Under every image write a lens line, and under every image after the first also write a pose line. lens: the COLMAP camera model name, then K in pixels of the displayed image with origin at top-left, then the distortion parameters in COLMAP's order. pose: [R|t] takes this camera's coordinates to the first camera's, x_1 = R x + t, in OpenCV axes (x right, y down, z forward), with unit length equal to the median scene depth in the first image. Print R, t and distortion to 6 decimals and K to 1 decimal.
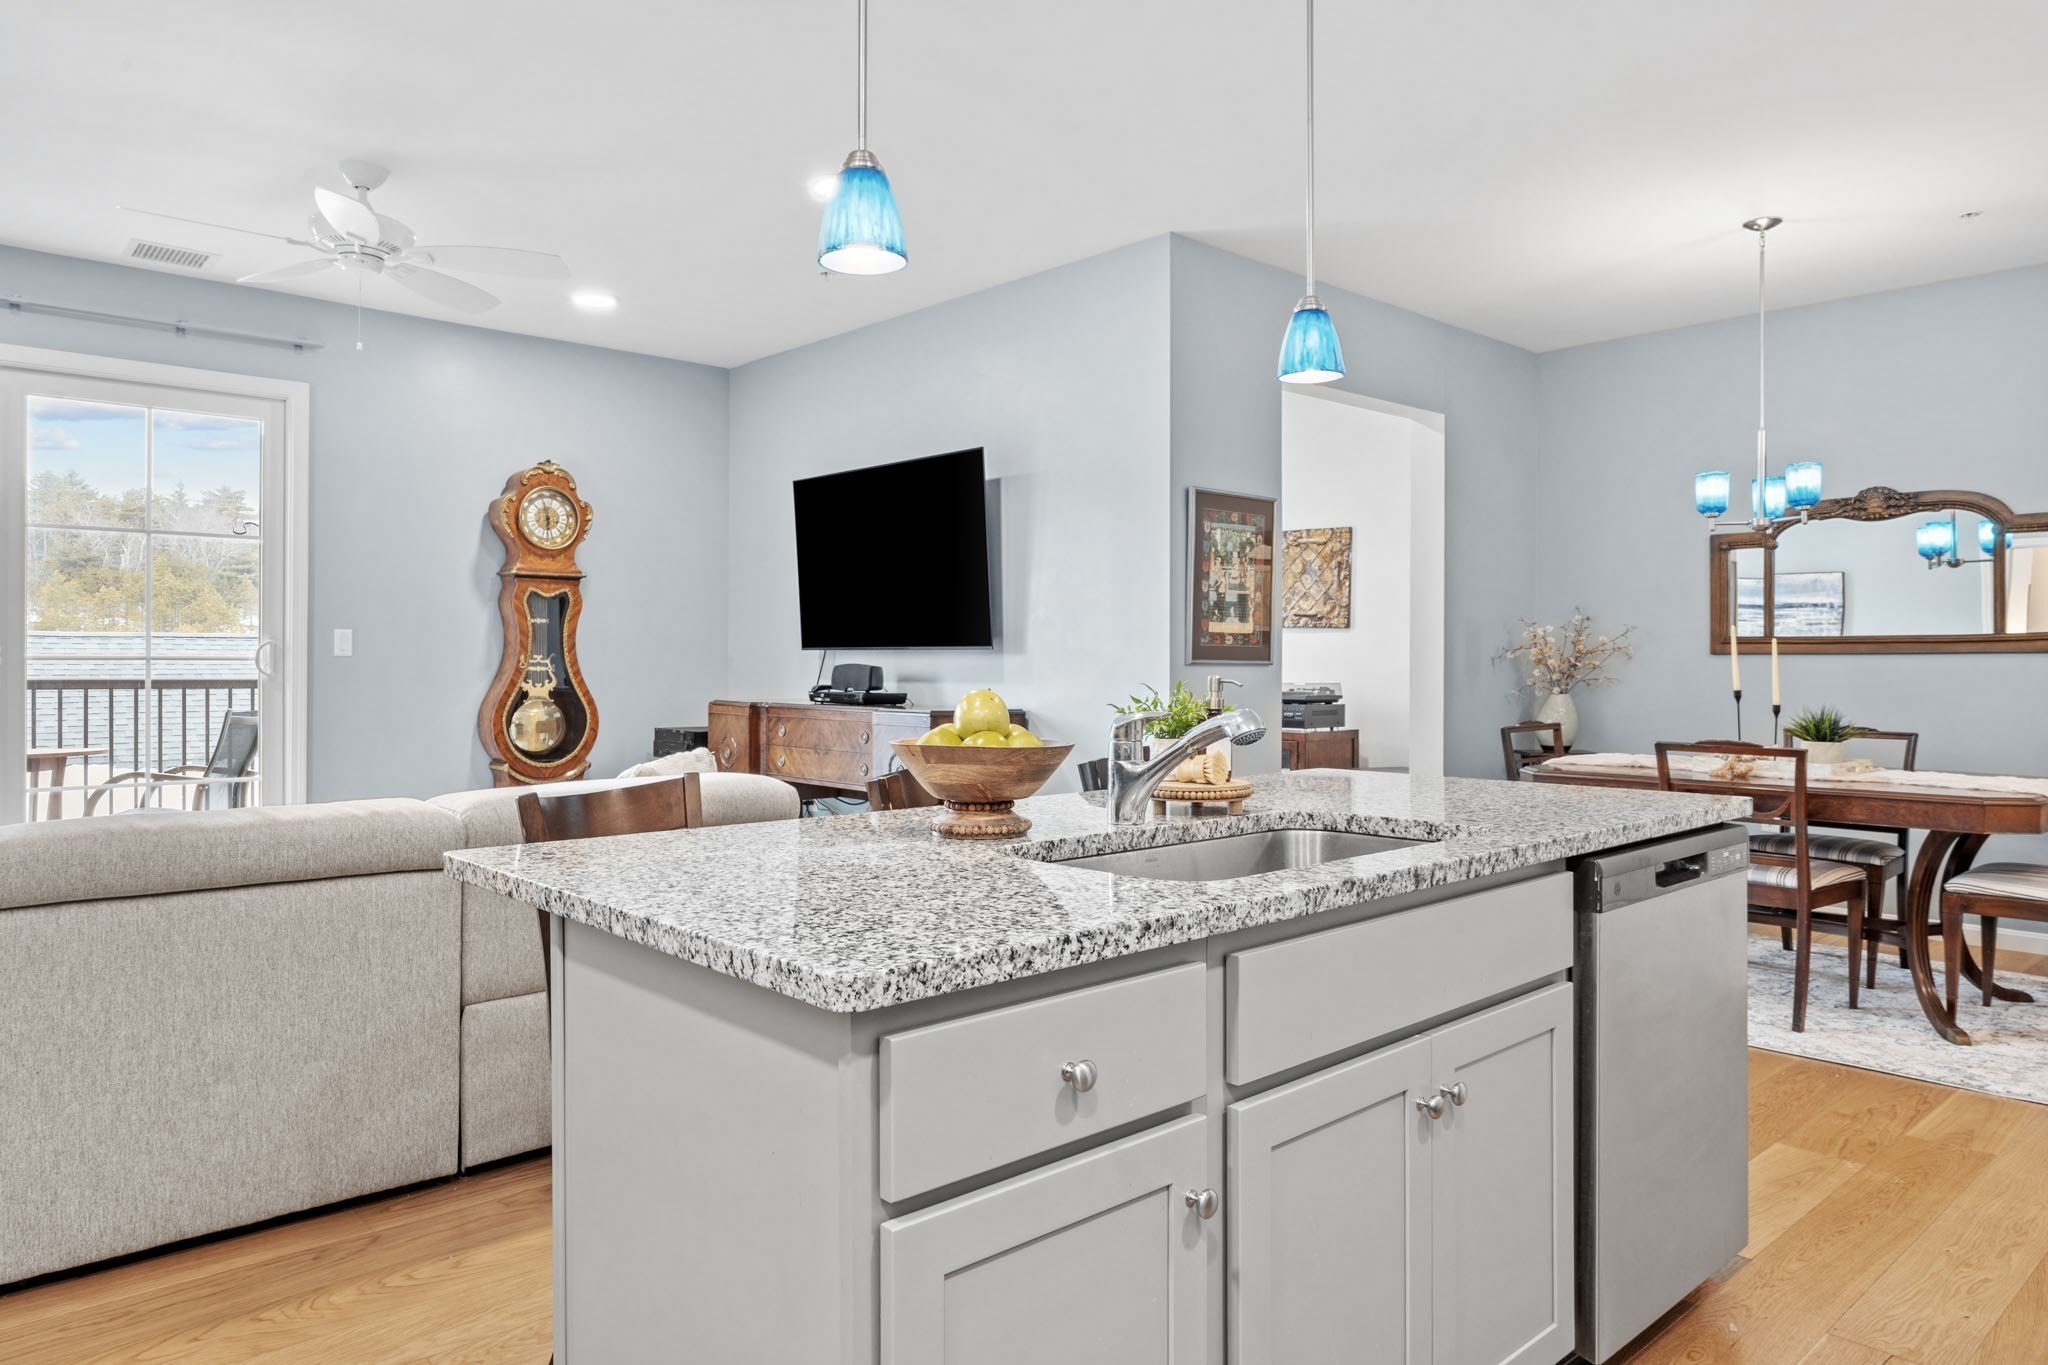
lens RADIAL K [[1297.5, 0, 1031.9], [0, 1297.5, 679.5], [0, 0, 1]] dist [-0.004051, -0.003511]
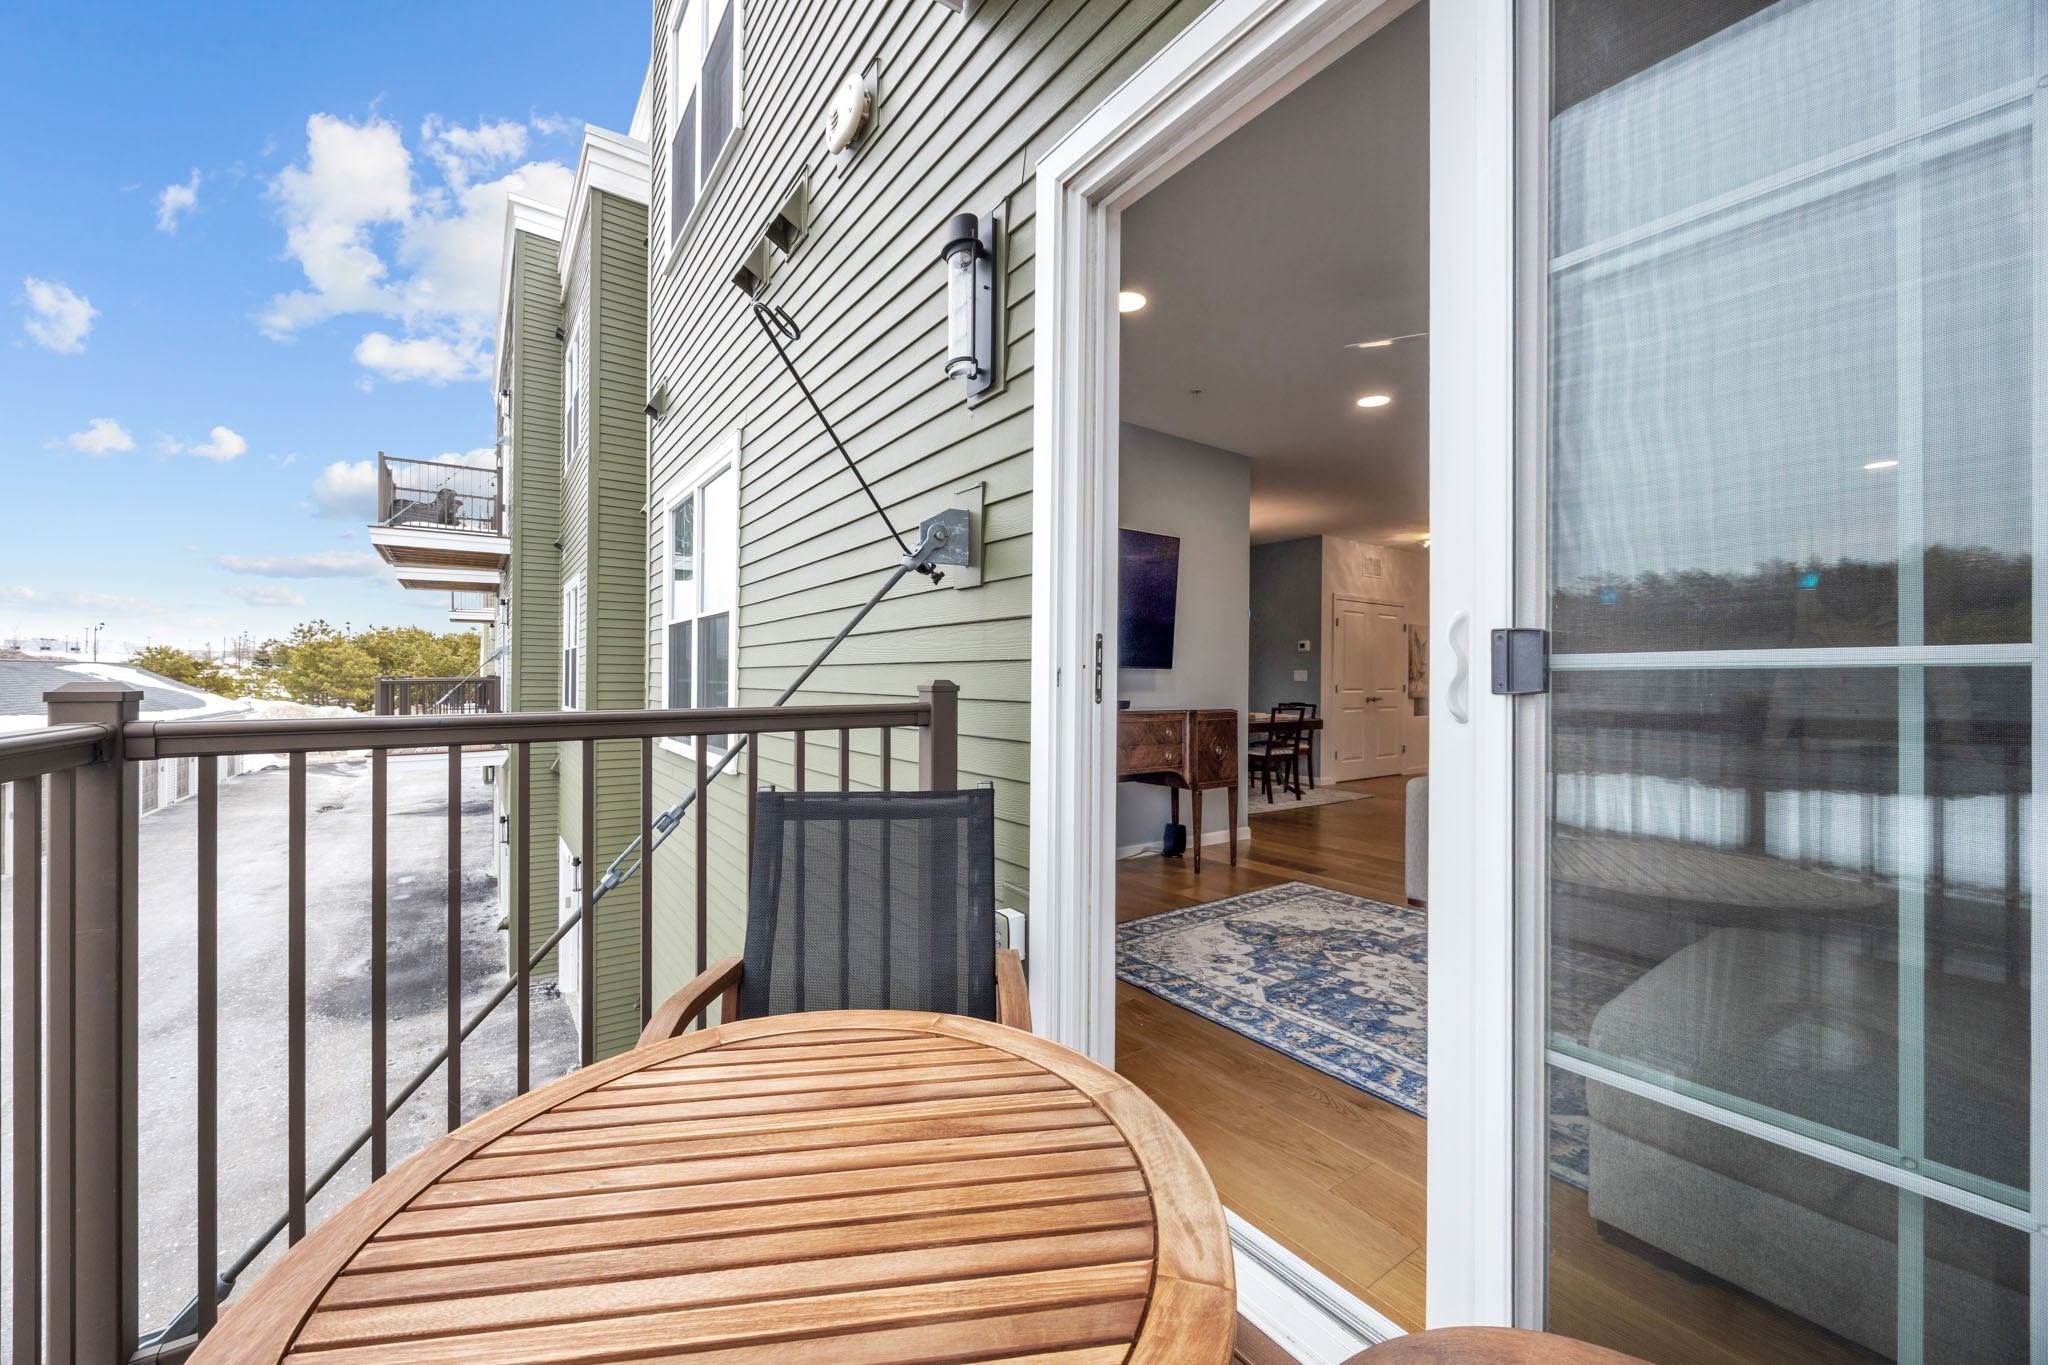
lens RADIAL K [[779.2, 0, 1018.9], [0, 779.2, 683.8], [0, 0, 1]] dist [-0.005305, -0.000313]
pose [[0.124683, -0.007829, 0.992166, -0.891216], [0.004613, 0.999963, 0.007311, -0.013399], [-0.992186, 0.003666, 0.124714, 0.967699]]
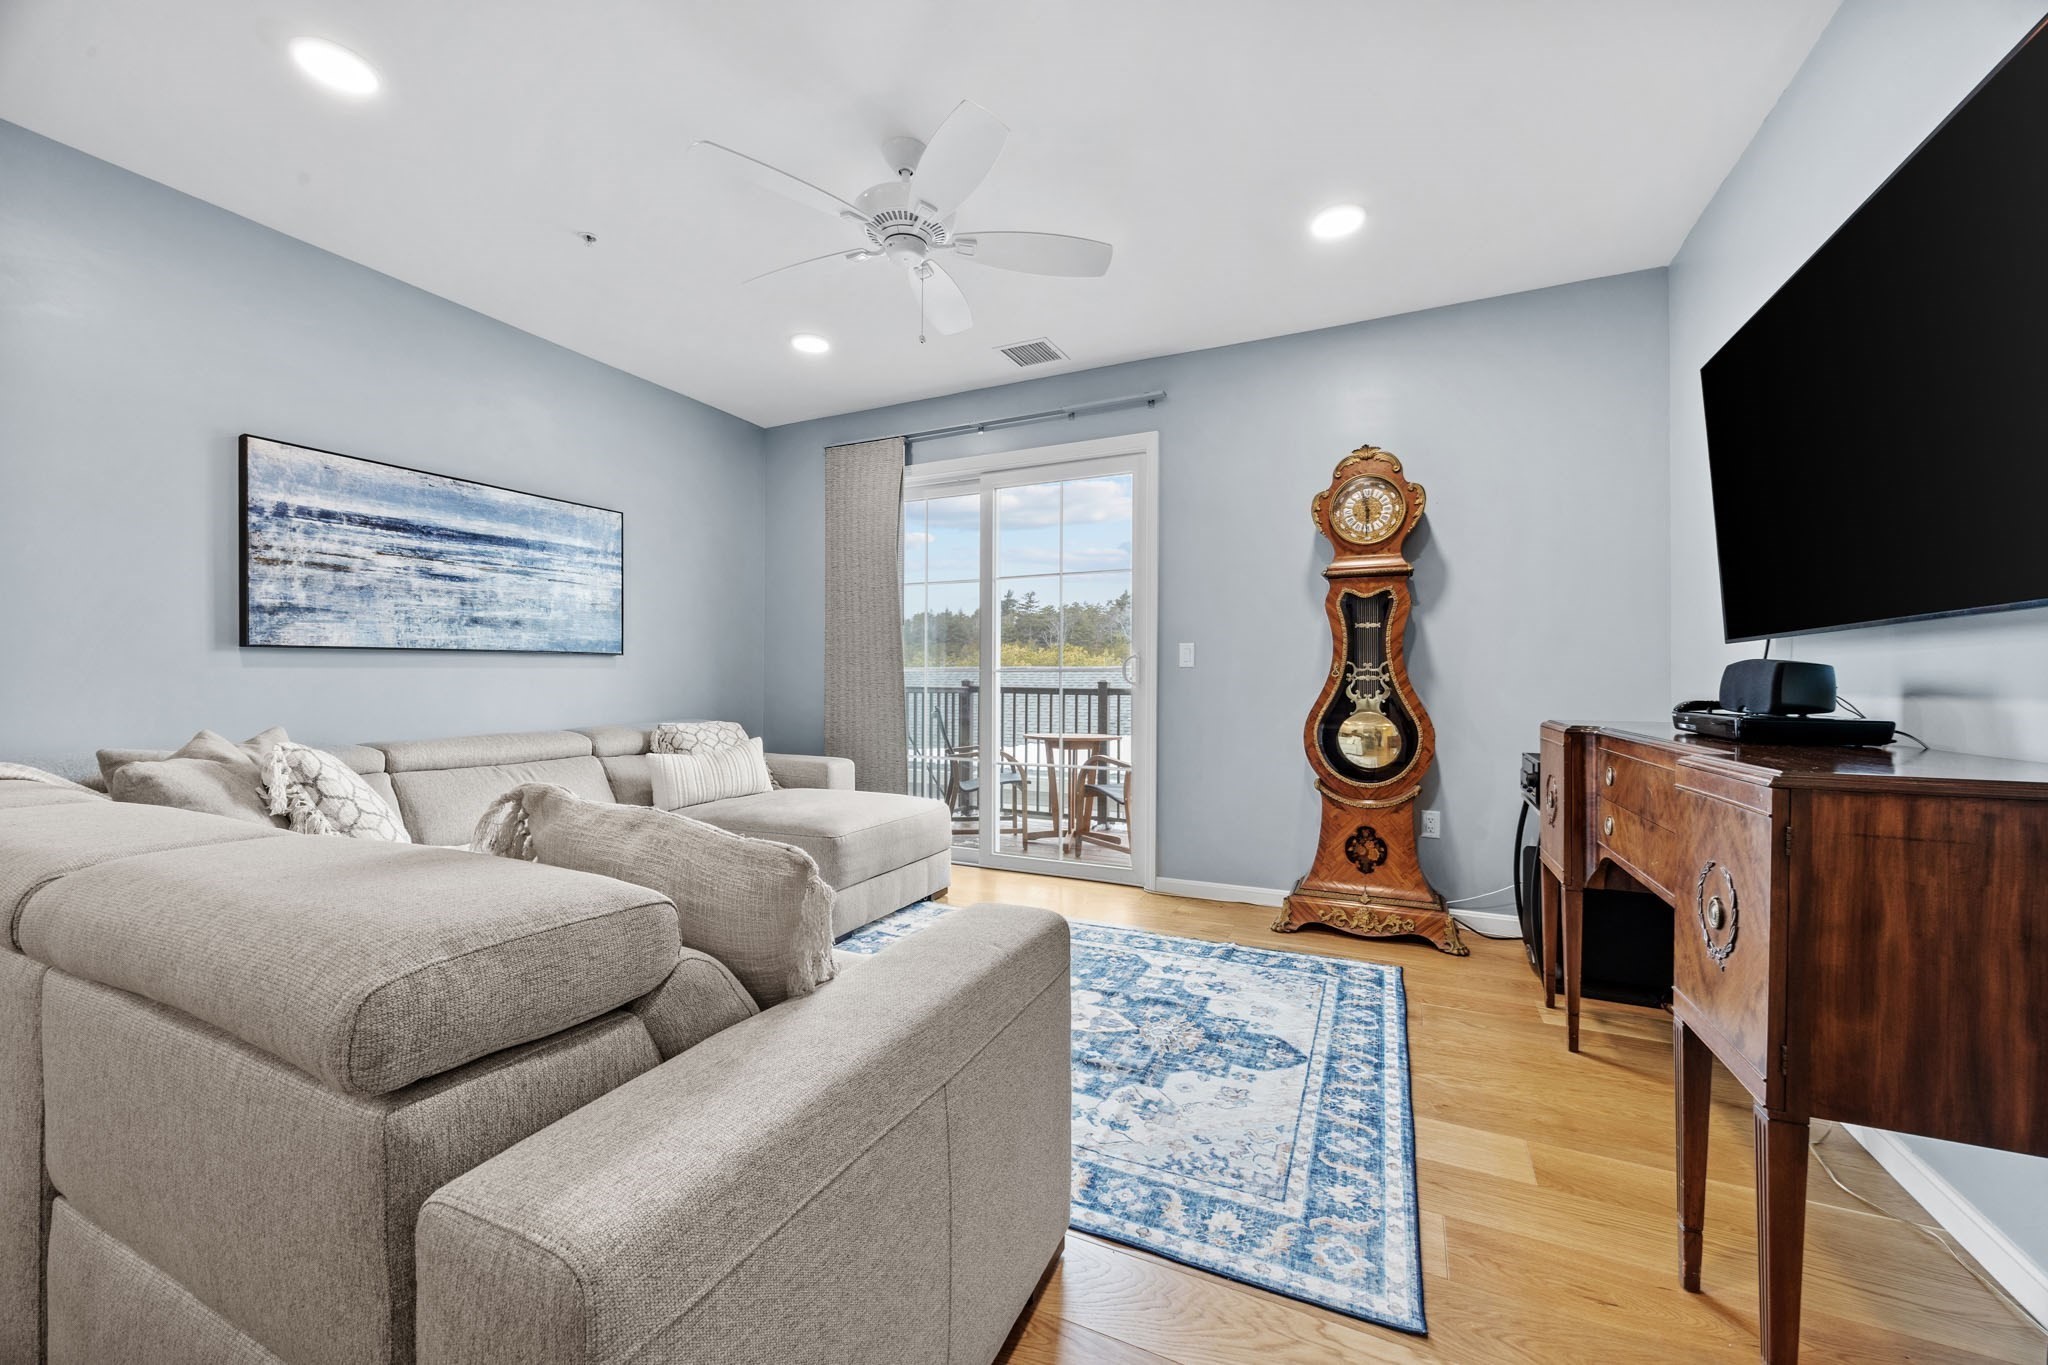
lens RADIAL K [[779.2, 0, 1028.0], [0, 779.2, 679.9], [0, 0, 1]] dist [-0.005305, -0.000313]
pose [[0.381590, -0.007235, -0.924303, 0.035537], [-0.013244, 0.999824, -0.013294, 0.003558], [0.924237, 0.017315, 0.381427, 0.612381]]
